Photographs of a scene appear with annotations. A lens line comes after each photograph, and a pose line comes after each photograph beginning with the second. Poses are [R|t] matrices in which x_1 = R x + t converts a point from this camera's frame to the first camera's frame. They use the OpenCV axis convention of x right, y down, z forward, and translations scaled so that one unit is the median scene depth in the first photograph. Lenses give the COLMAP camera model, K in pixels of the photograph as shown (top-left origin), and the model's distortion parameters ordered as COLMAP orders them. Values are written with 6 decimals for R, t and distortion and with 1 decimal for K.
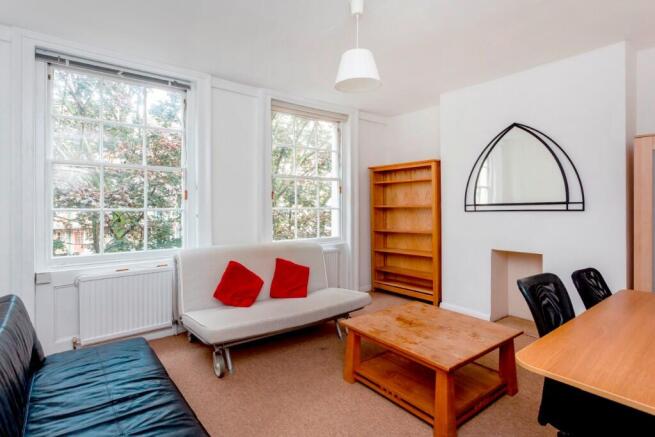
lens RADIAL K [[322.0, 0, 318.8], [0, 322.0, 207.6], [0, 0, 1]] dist [-0.002072, 0.000088]
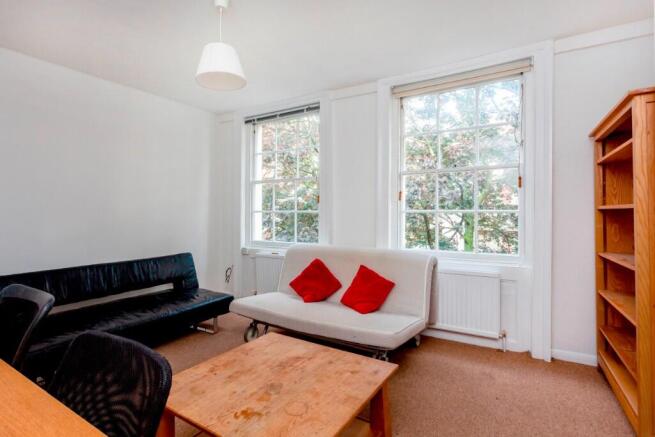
lens RADIAL K [[322.0, 0, 318.8], [0, 322.0, 207.6], [0, 0, 1]] dist [-0.002072, 0.000088]
pose [[0.381167, -0.012285, -0.924425, 0.721767], [-0.005569, 0.999863, -0.015583, 0.011935], [0.924489, 0.011088, 0.381046, 0.582268]]
